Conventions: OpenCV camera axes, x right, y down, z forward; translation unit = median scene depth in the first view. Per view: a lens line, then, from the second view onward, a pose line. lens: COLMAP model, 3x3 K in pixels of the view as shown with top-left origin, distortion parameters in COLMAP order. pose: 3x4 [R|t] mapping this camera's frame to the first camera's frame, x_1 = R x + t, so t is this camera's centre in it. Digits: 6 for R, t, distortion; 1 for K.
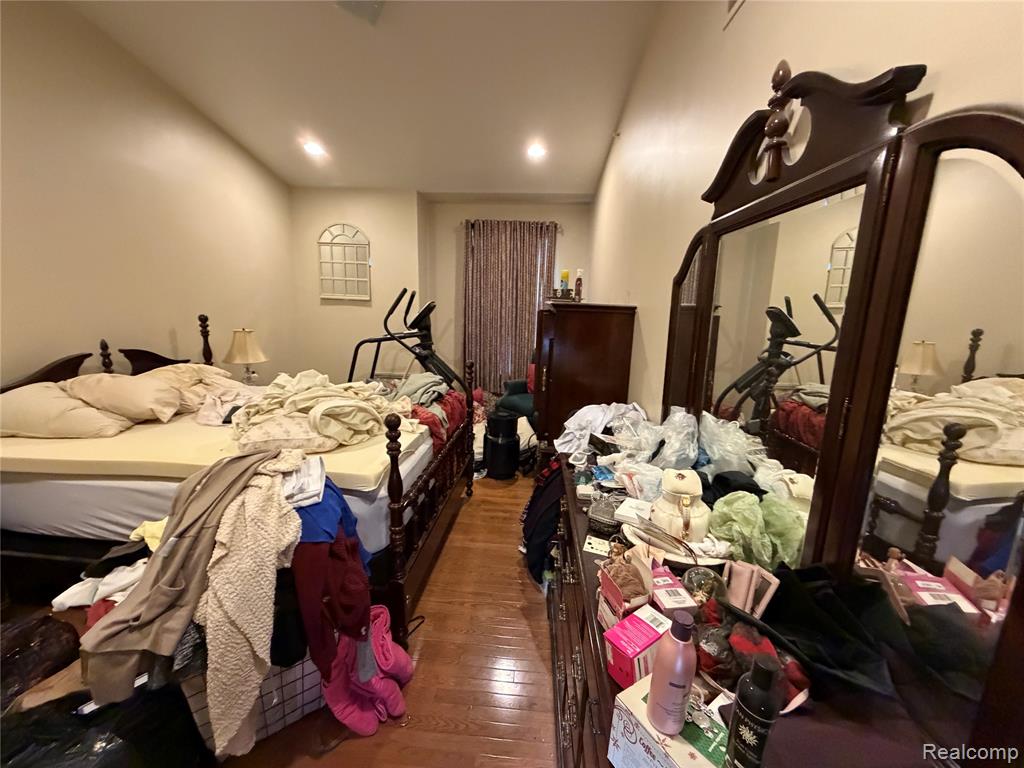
lens RADIAL K [[408.8, 0, 509.0], [0, 408.8, 385.0], [0, 0, 1]] dist [0.000170, -0.000156]
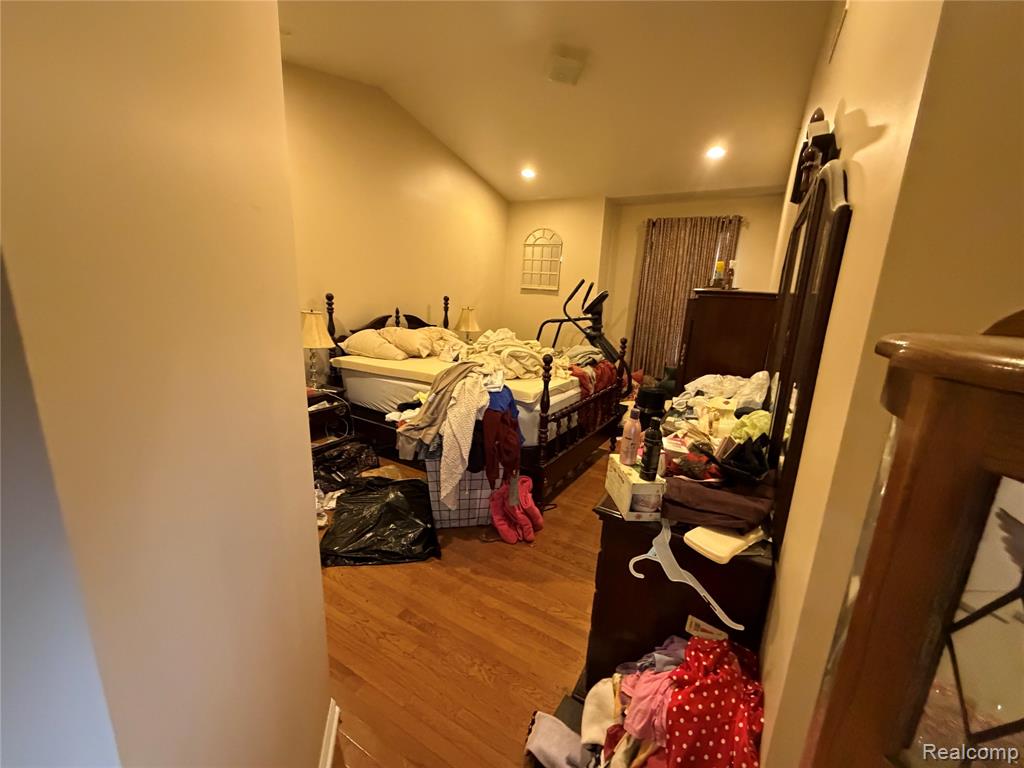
lens RADIAL K [[408.8, 0, 509.0], [0, 408.8, 385.0], [0, 0, 1]] dist [0.000170, -0.000156]
pose [[0.894232, 0.113510, -0.432973, 0.209743], [-0.111367, 0.993314, 0.030404, 0.122213], [0.433529, 0.021031, 0.900894, -0.362562]]
